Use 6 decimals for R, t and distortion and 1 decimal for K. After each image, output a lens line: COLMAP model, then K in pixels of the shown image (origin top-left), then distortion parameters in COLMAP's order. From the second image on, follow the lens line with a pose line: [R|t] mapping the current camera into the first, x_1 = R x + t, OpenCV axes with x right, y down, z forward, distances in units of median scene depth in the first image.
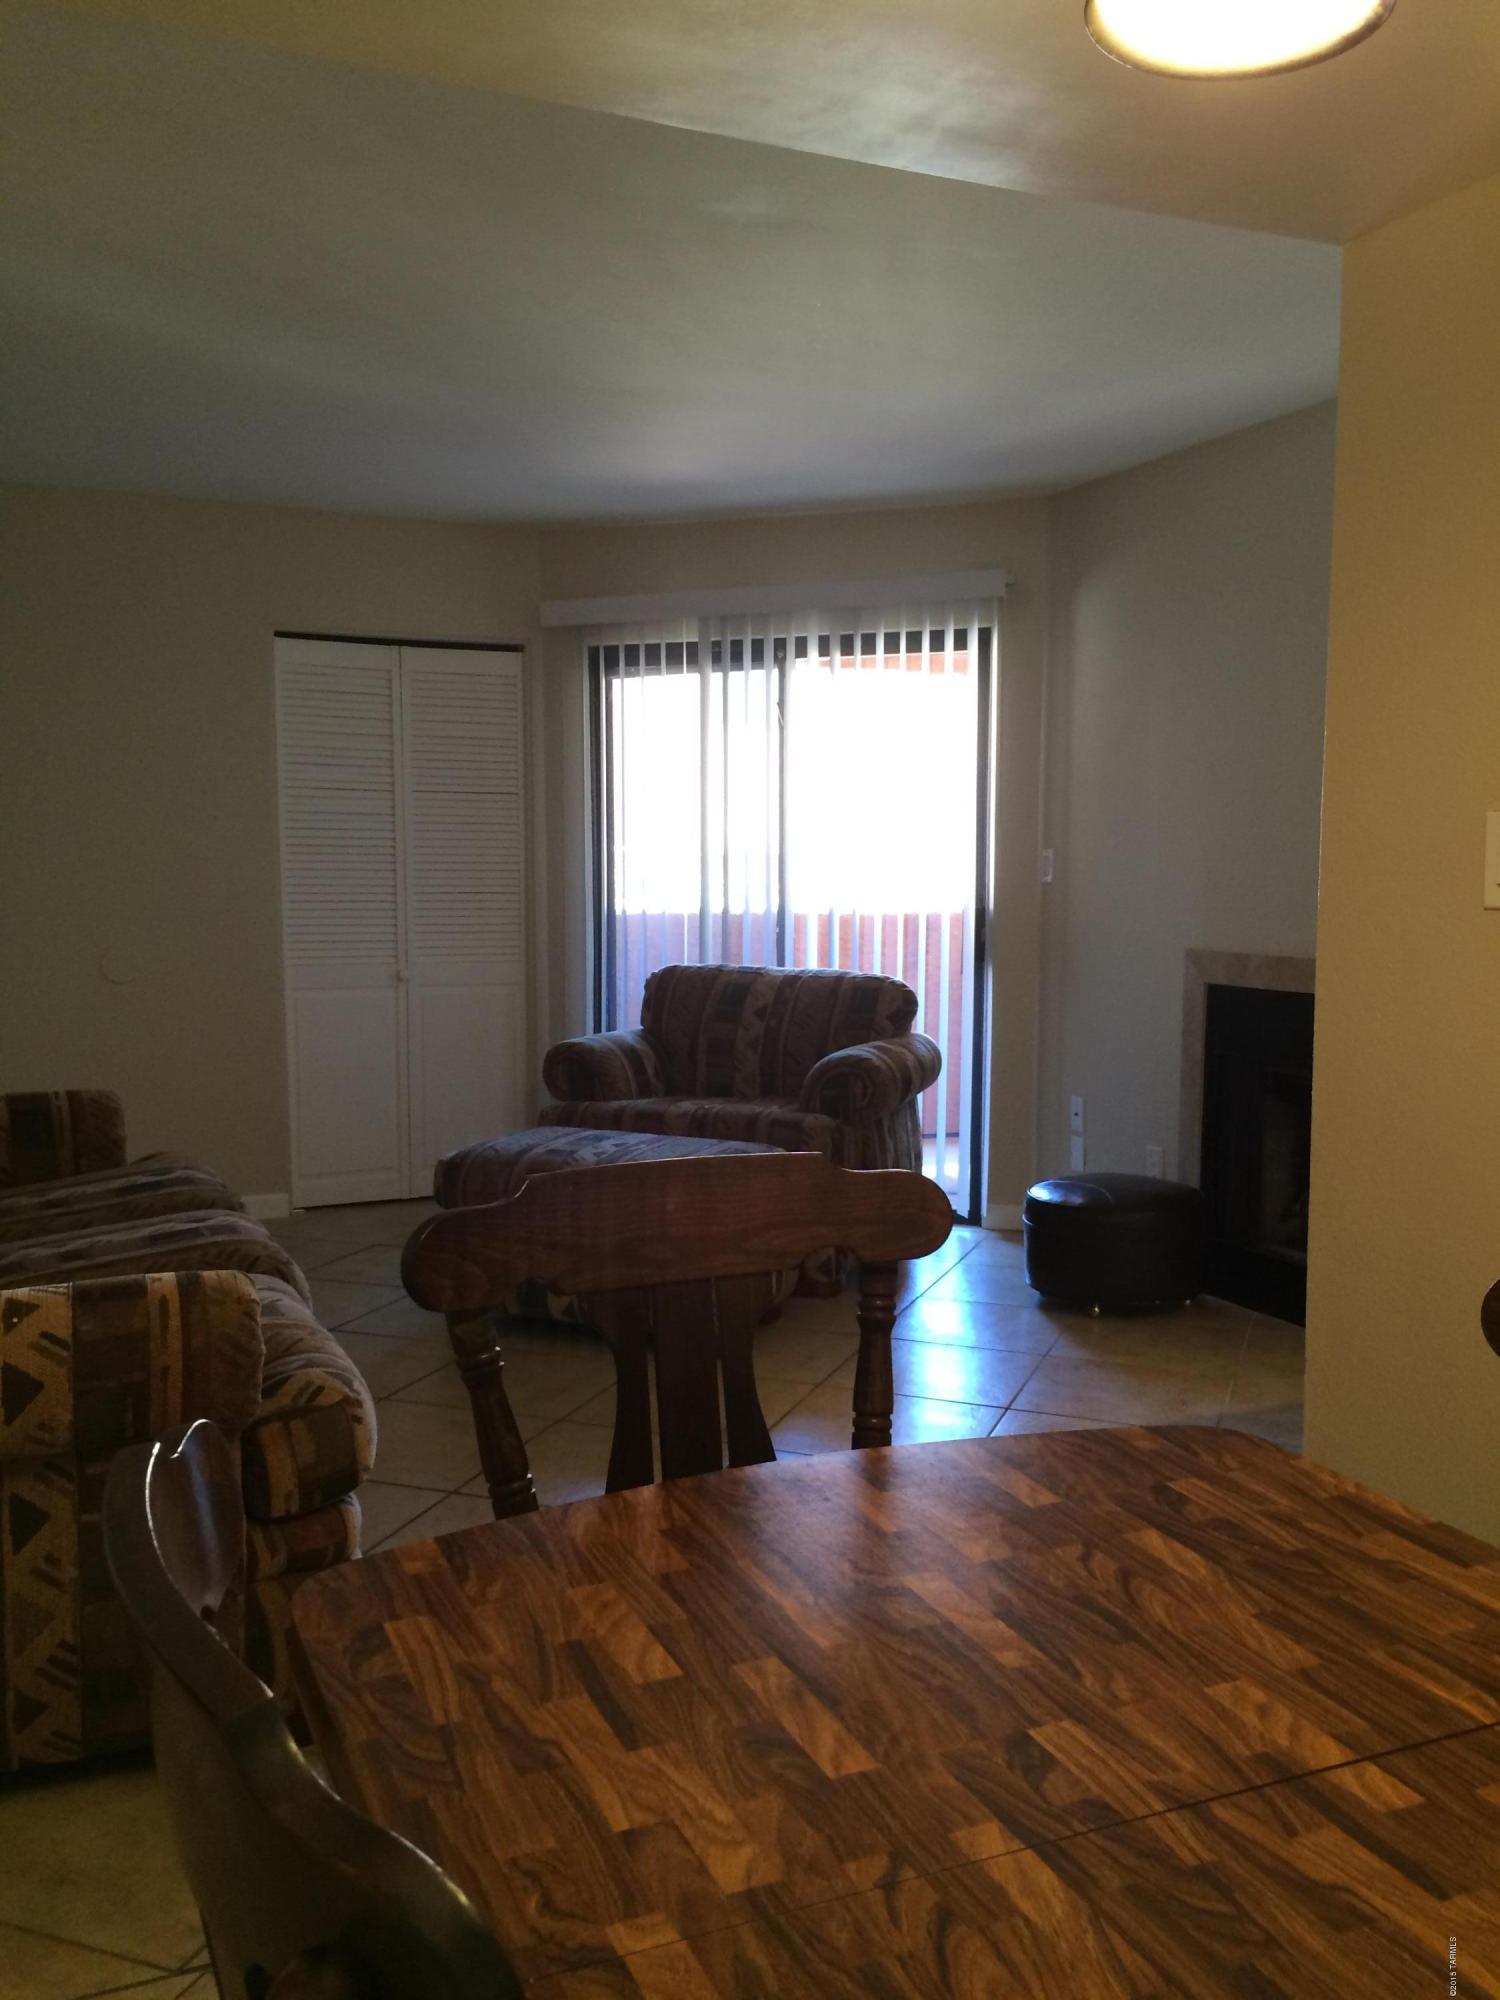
lens RADIAL K [[1637.4, 0, 750.0], [0, 1637.4, 1000.0], [0, 0, 1]] dist [0.049749, -0.083868]
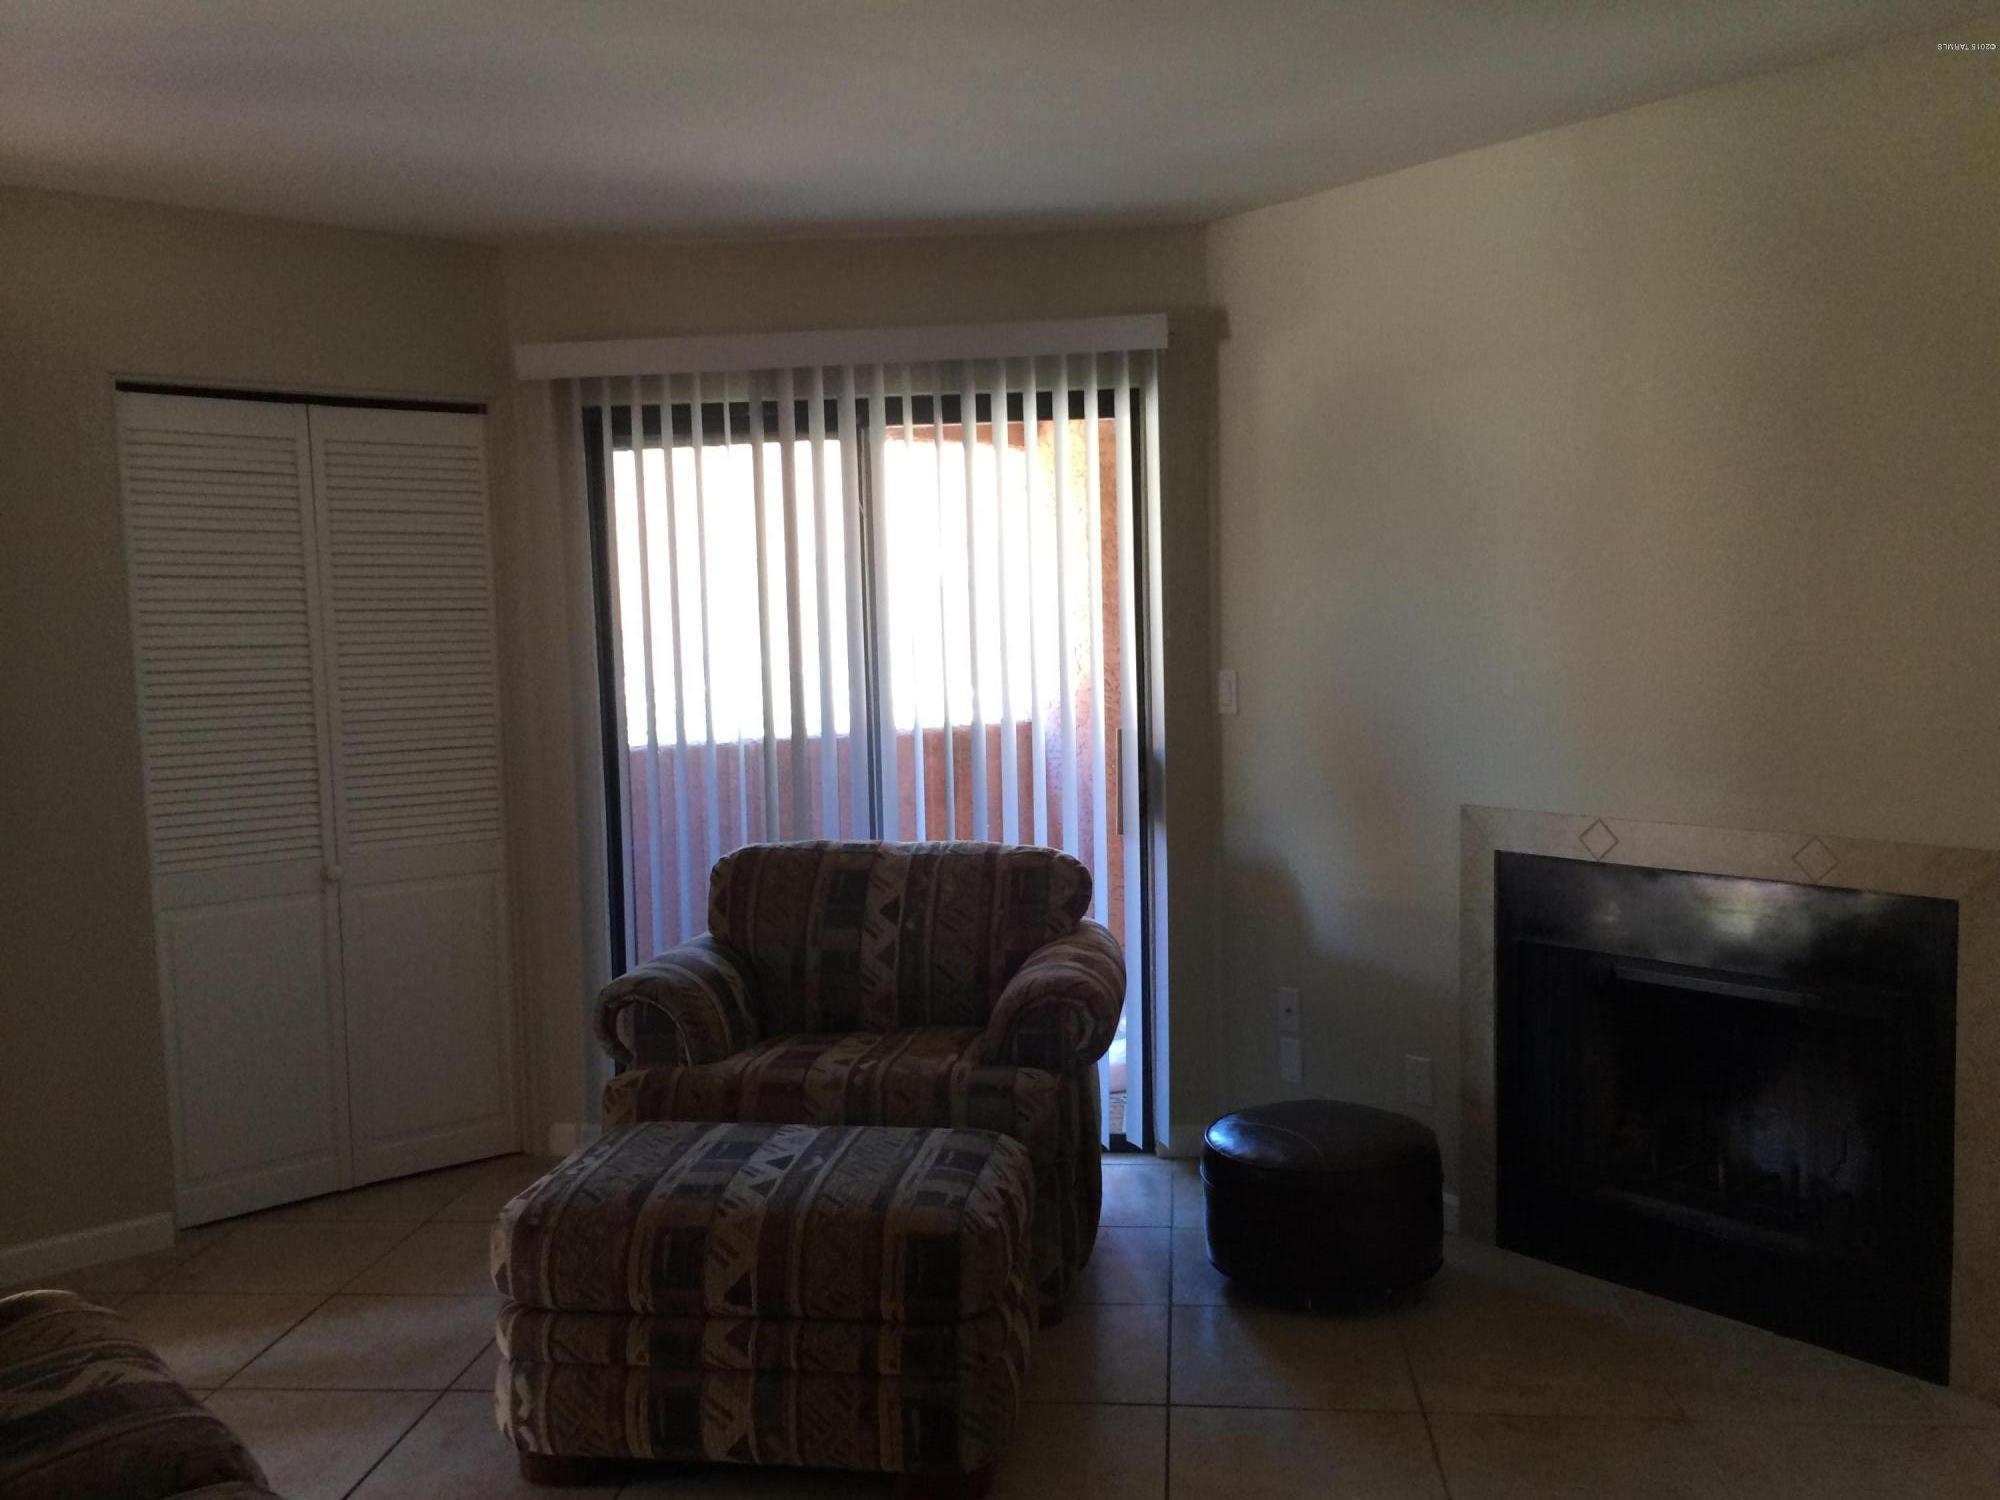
lens RADIAL K [[1637.4, 0, 1000.0], [0, 1637.4, 750.0], [0, 0, 1]] dist [0.049749, -0.083868]
pose [[0.965776, -0.043683, 0.255674, -0.122813], [0.047252, 0.998852, -0.007832, -0.052650], [-0.255039, 0.019645, 0.966731, 0.267602]]
